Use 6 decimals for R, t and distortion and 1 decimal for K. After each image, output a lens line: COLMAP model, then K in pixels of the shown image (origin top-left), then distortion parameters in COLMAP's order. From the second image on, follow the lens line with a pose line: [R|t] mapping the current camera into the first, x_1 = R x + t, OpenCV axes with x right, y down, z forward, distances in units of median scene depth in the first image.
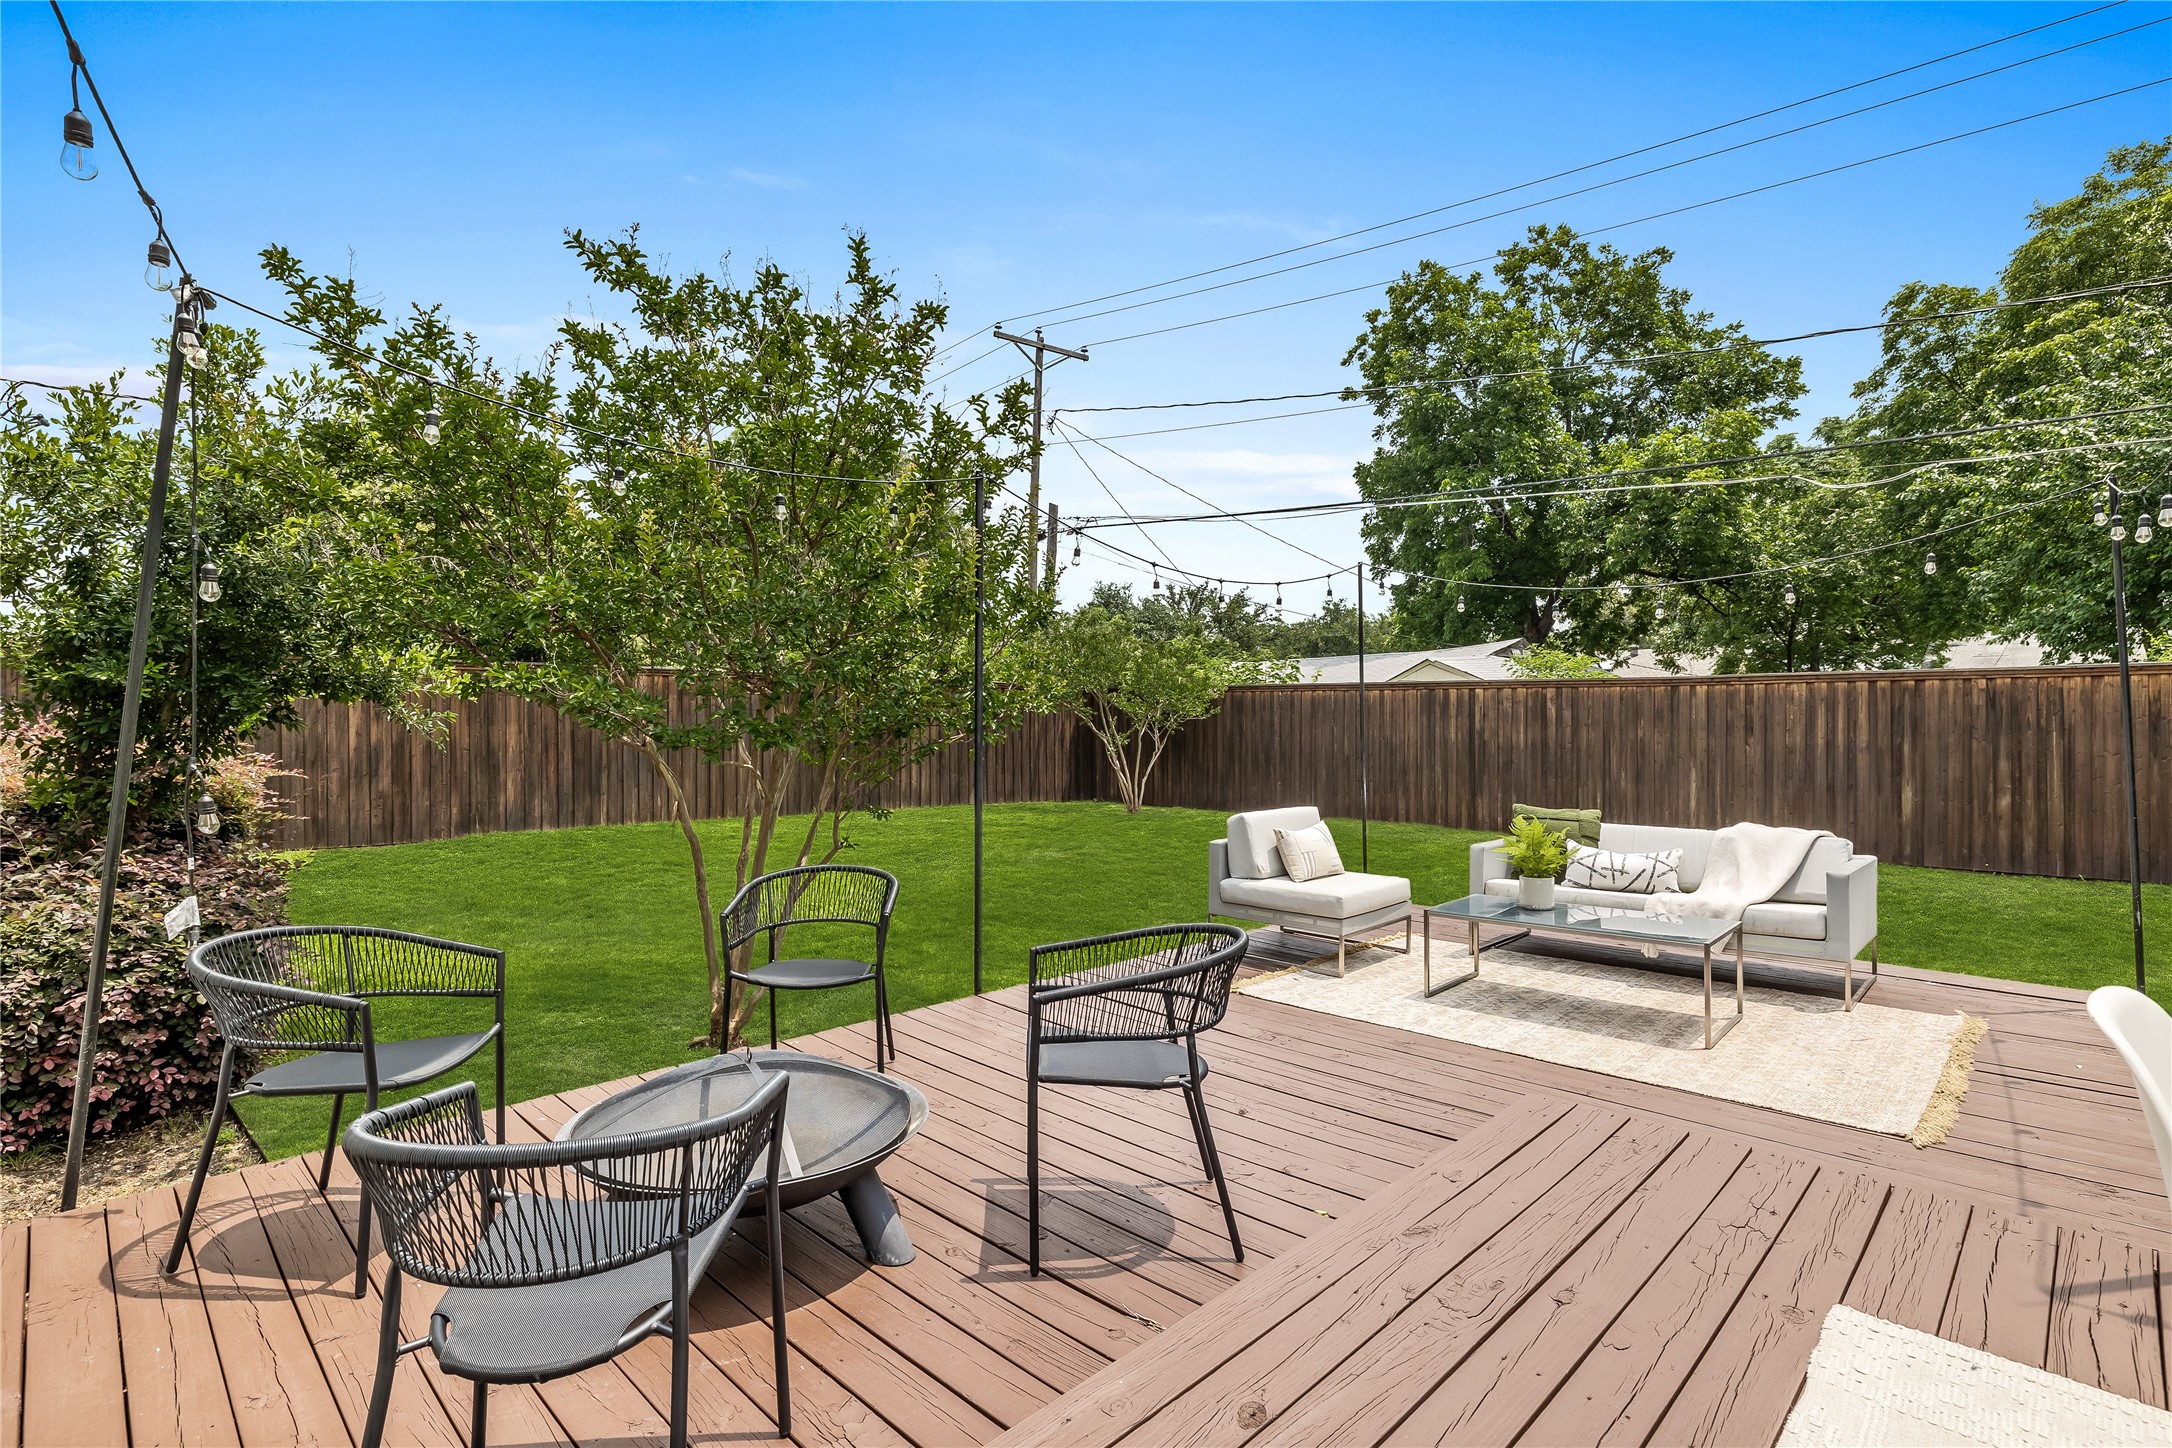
lens RADIAL K [[1040.8, 0, 1064.0], [0, 1040.8, 730.9], [0, 0, 1]] dist [-0.011493, 0.005000]
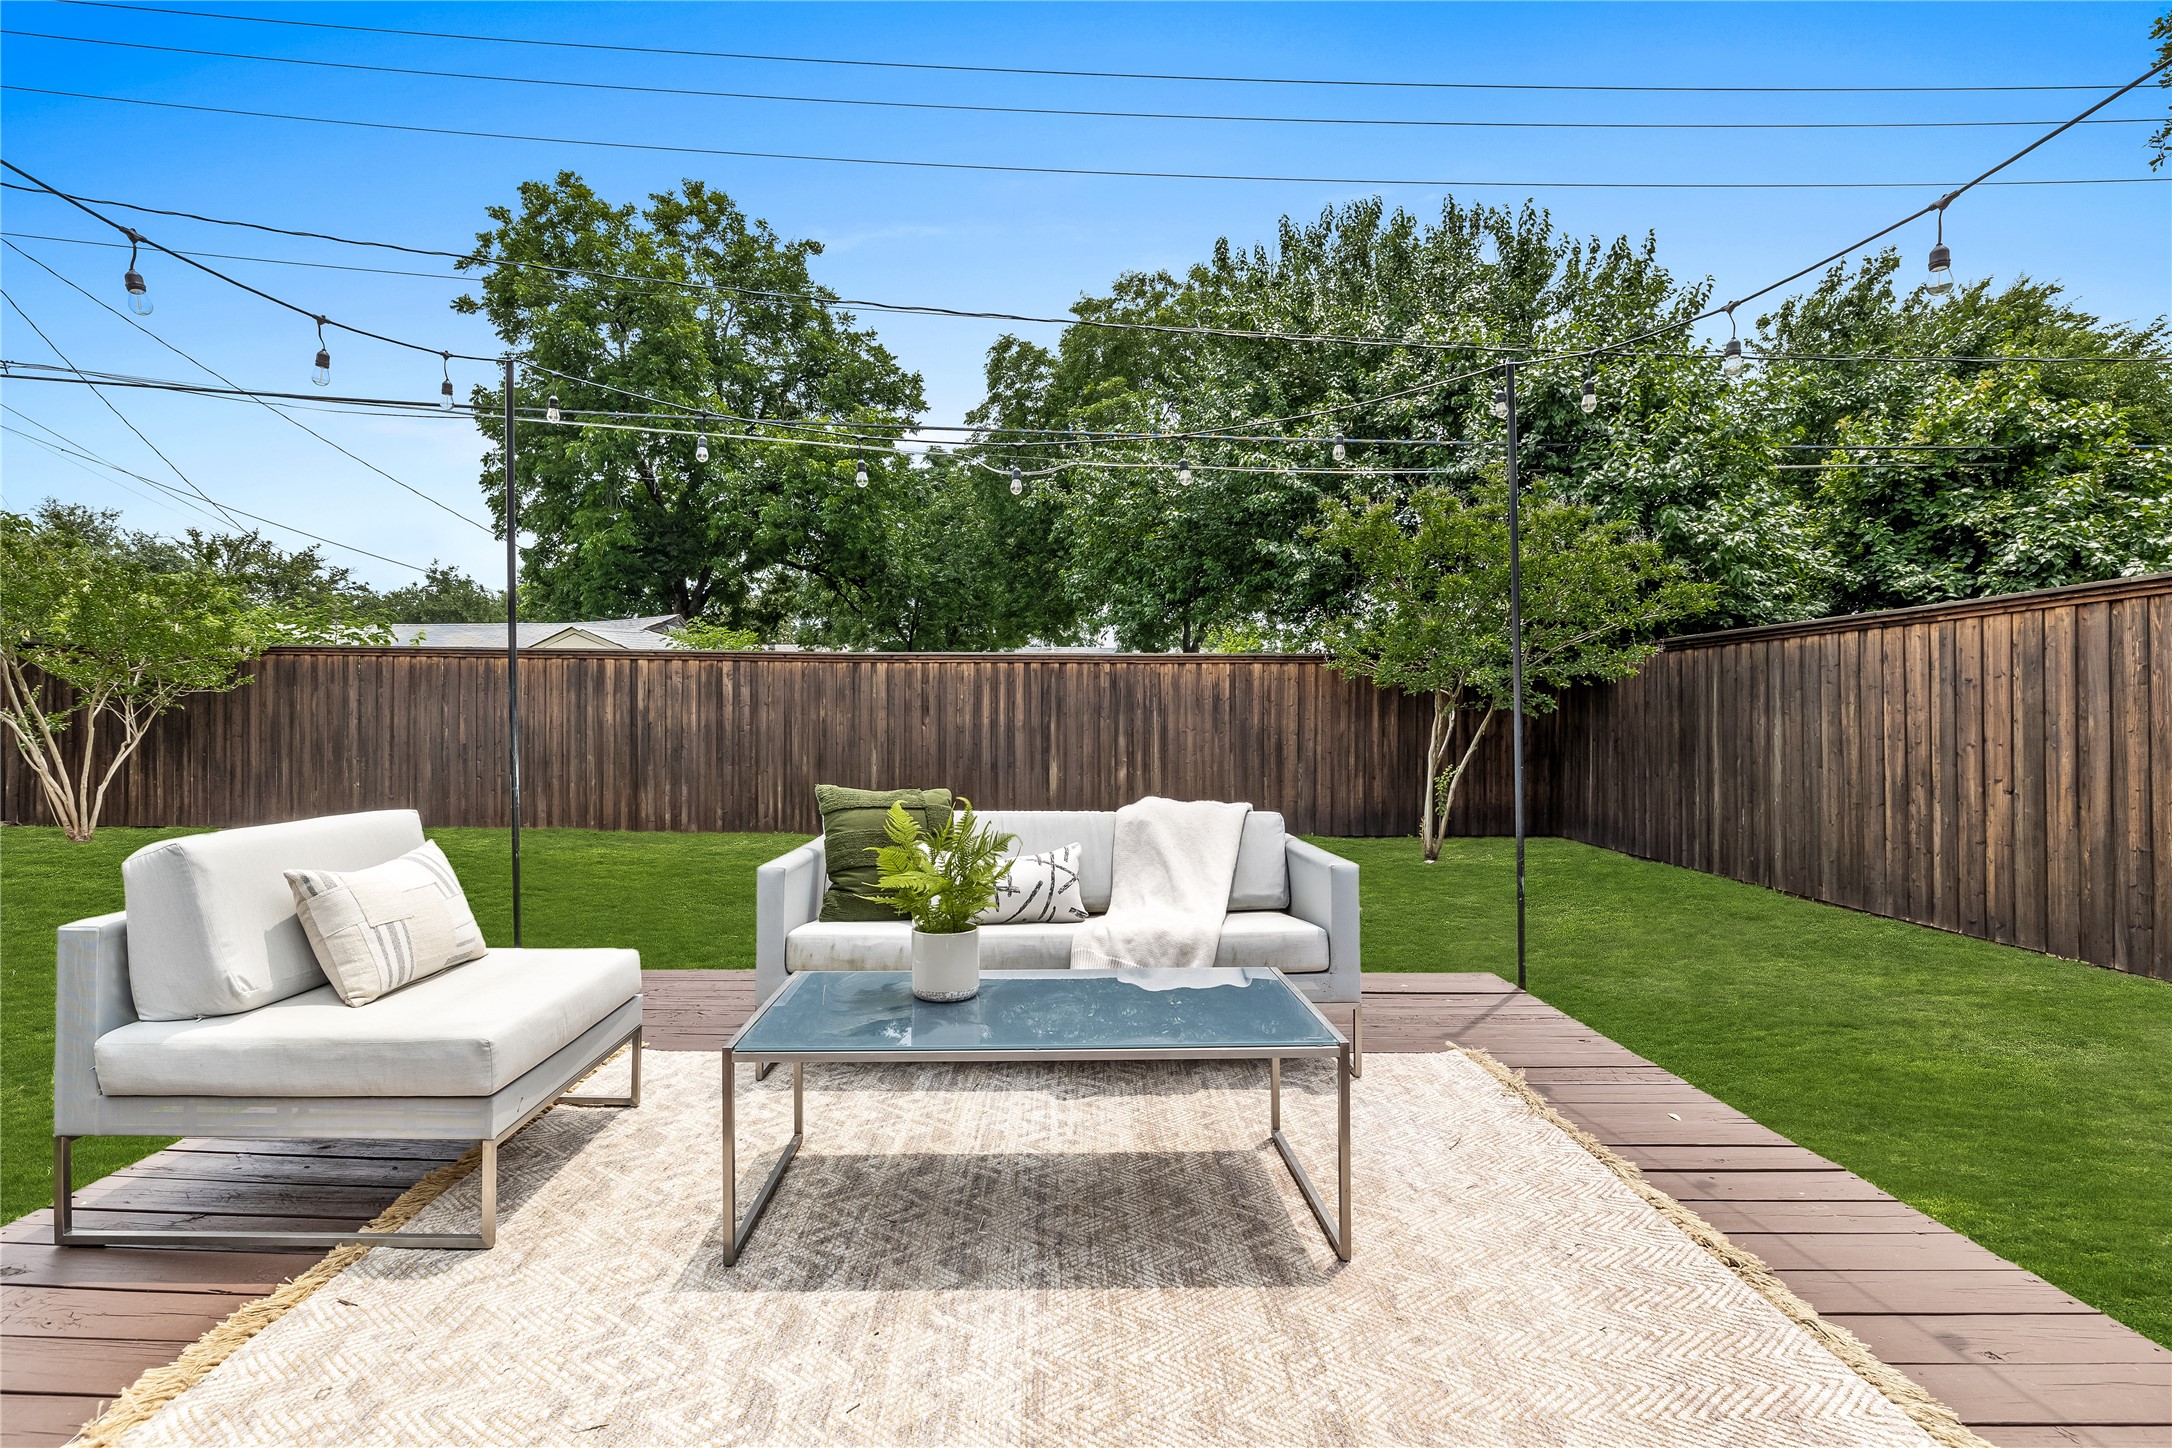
lens RADIAL K [[1040.8, 0, 1068.6], [0, 1040.8, 721.3], [0, 0, 1]] dist [-0.011493, 0.005000]
pose [[0.697331, 0.005765, 0.716726, 0.043774], [-0.000429, 0.999971, -0.007626, 0.014209], [-0.716749, 0.005010, 0.697314, 0.179629]]
